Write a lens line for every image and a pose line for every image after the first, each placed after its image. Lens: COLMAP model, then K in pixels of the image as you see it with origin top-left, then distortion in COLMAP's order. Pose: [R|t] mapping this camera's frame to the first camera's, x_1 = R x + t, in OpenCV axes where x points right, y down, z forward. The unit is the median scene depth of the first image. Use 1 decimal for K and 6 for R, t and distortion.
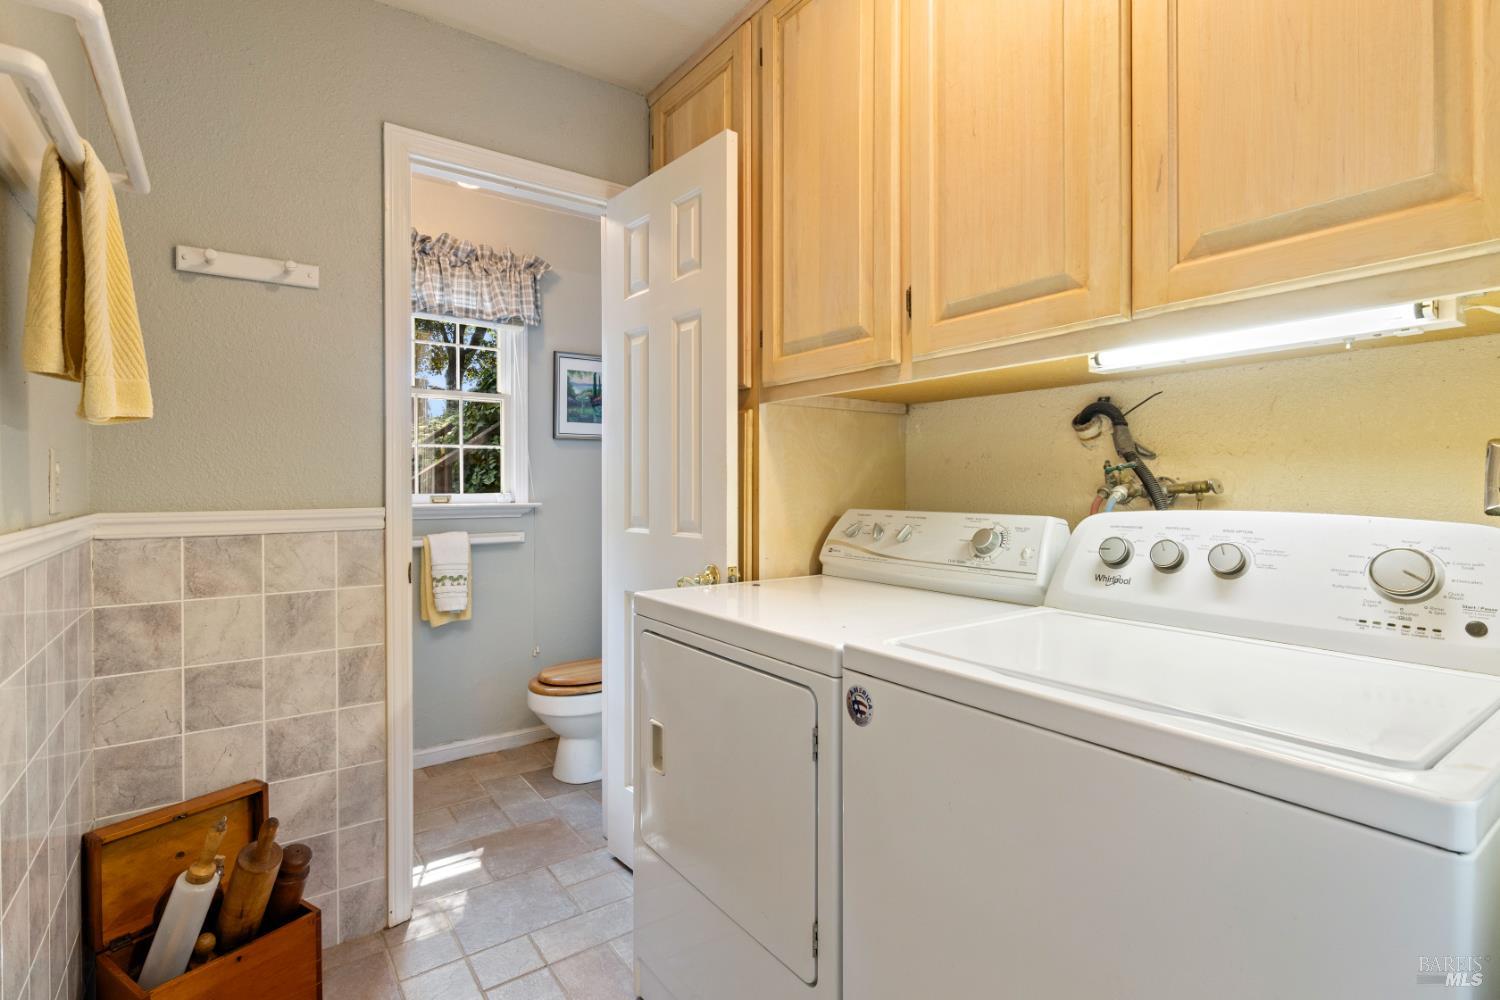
lens RADIAL K [[720.4, 0, 758.4], [0, 720.4, 492.0], [0, 0, 1]] dist [0.001097, -0.000282]
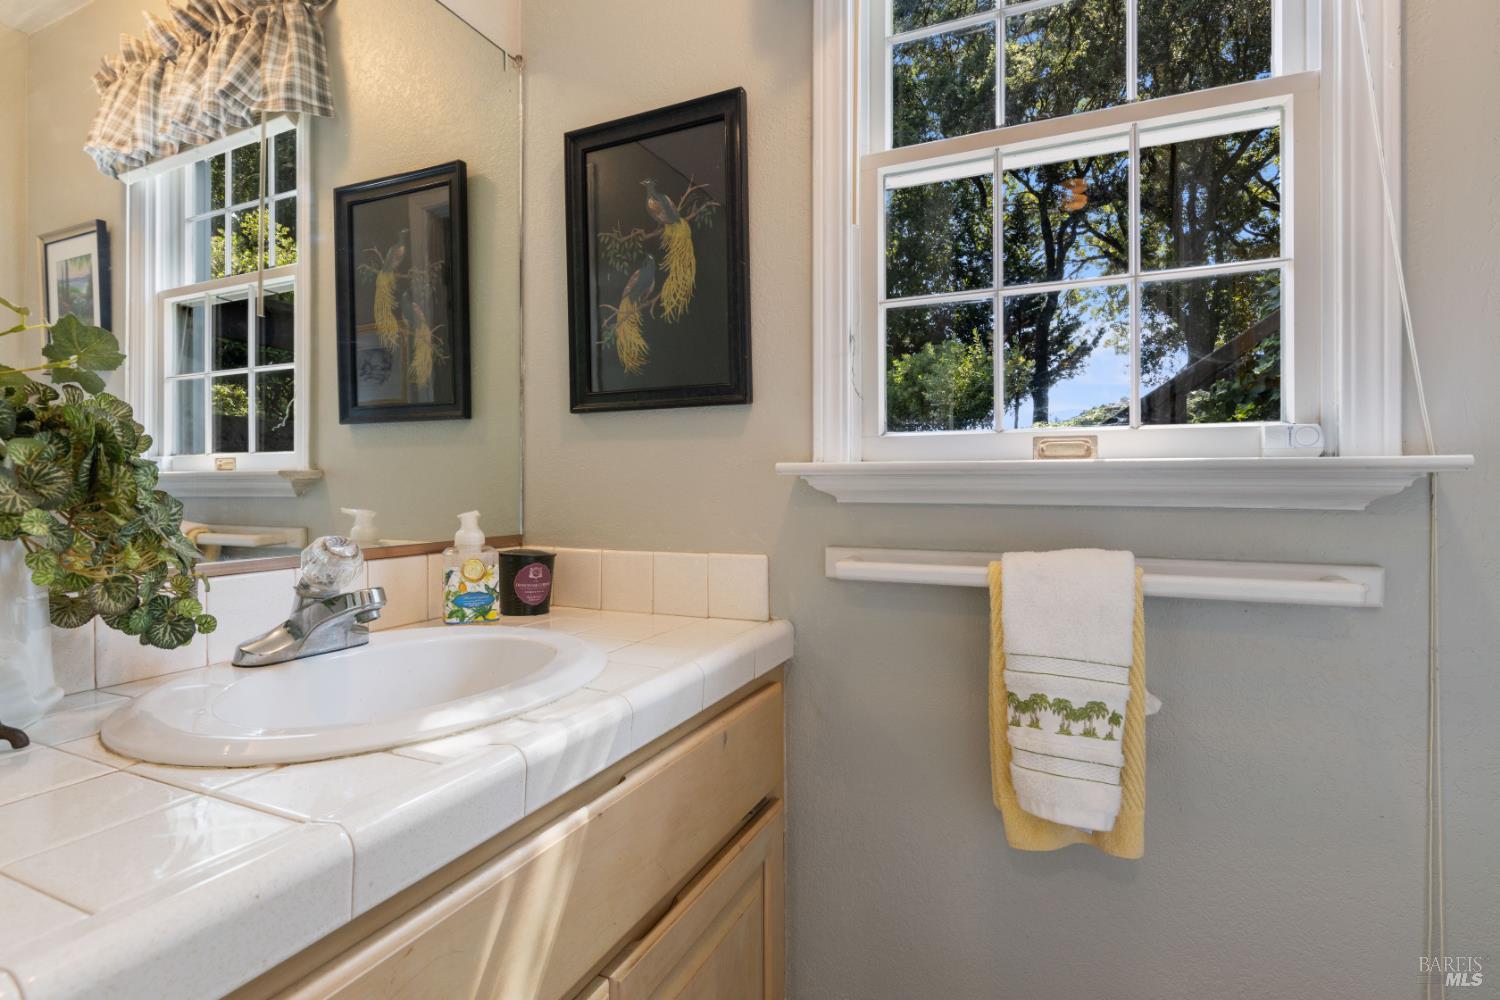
lens RADIAL K [[720.4, 0, 758.4], [0, 720.4, 490.2], [0, 0, 1]] dist [0.001097, -0.000282]
pose [[0.510729, 0.006129, -0.859720, -0.236373], [-0.005132, 0.999979, 0.004079, 0.030688], [0.859726, 0.002329, 0.510750, 0.736841]]
